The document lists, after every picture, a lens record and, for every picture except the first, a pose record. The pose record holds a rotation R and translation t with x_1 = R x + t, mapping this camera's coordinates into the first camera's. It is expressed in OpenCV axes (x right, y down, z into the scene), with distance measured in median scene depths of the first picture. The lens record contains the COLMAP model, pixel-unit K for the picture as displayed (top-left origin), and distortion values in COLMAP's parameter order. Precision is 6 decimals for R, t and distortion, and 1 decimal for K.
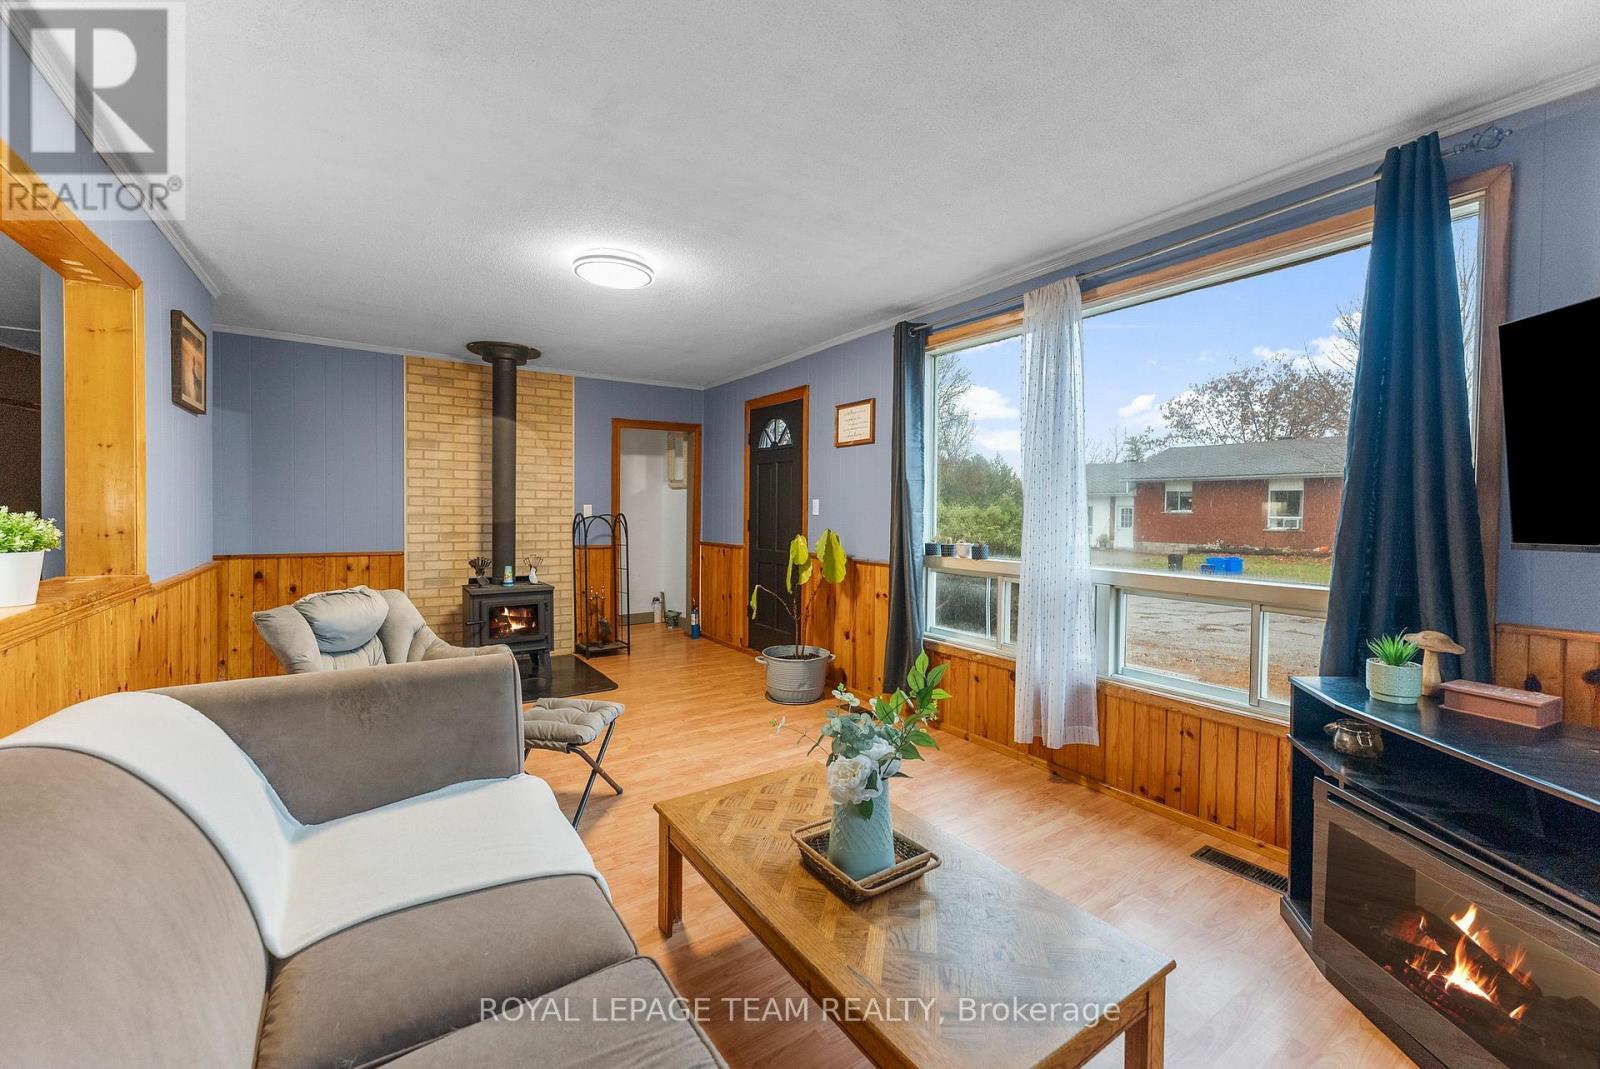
lens RADIAL K [[643.6, 0, 802.8], [0, 643.6, 510.4], [0, 0, 1]] dist [-0.000032, 0.000144]
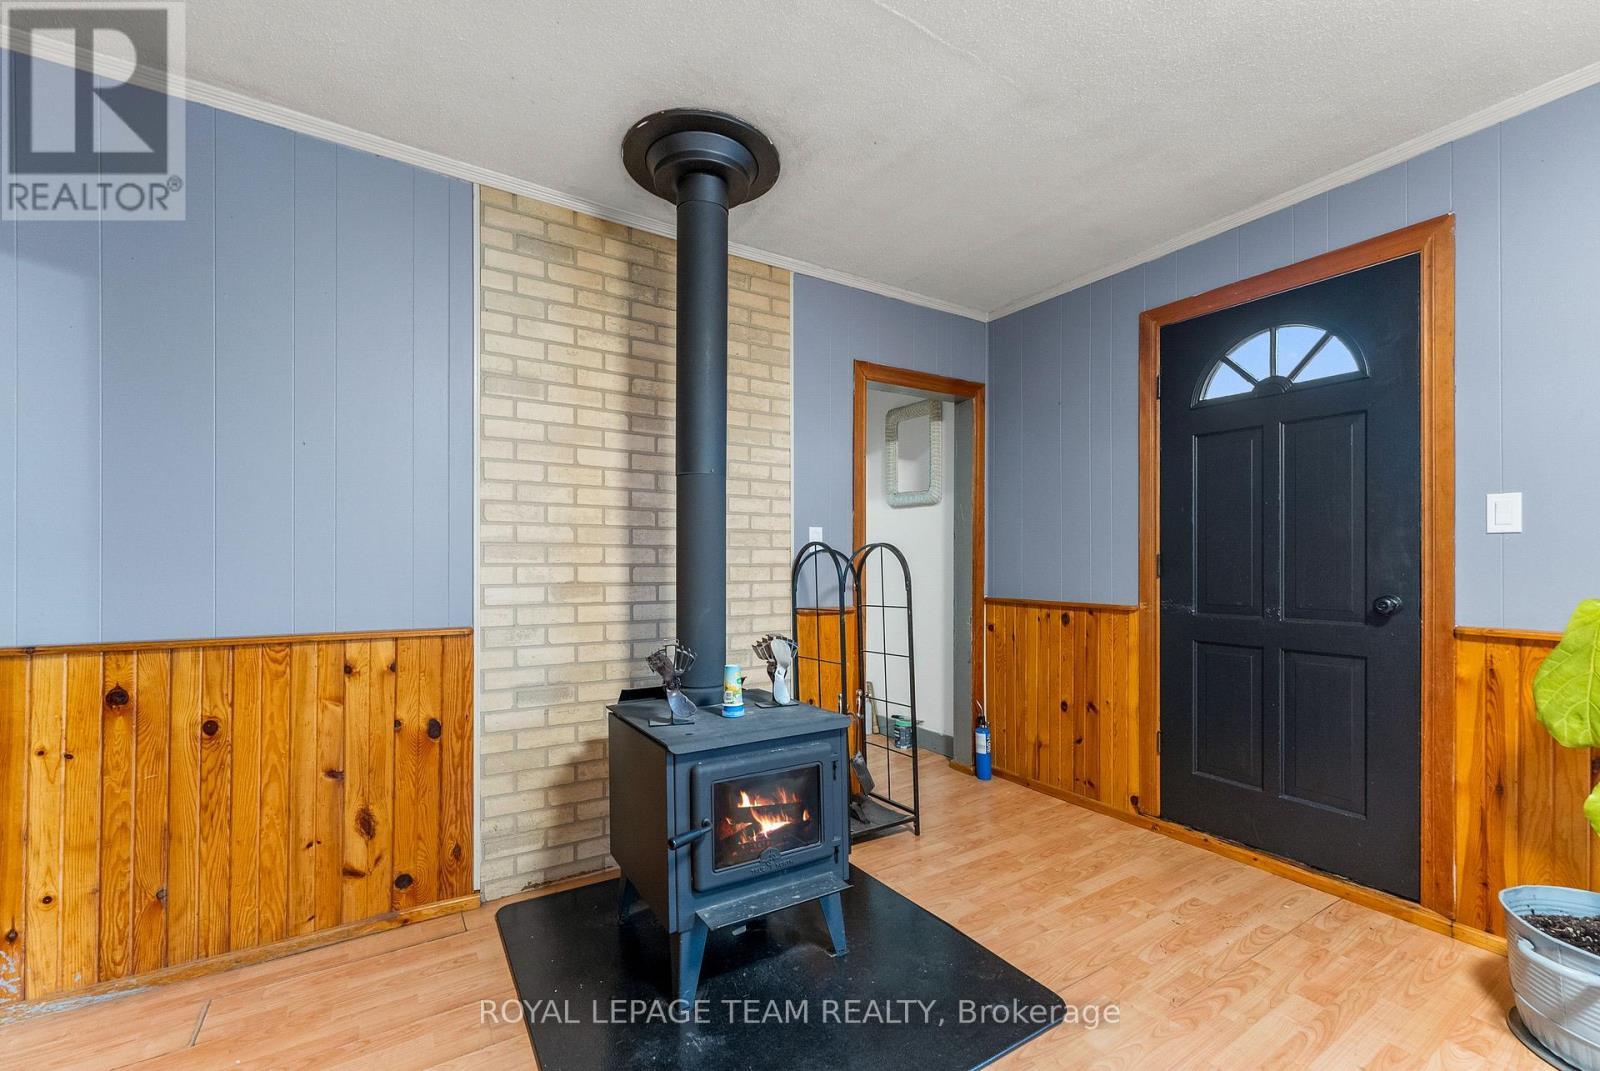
lens RADIAL K [[662.8, 0, 800.4], [0, 662.8, 549.0], [0, 0, 1]] dist [-0.001853, -0.000158]
pose [[0.999274, -0.007520, -0.037360, -0.368886], [0.006874, 0.999825, -0.017405, 0.019615], [0.037484, 0.017135, 0.999150, 0.540242]]
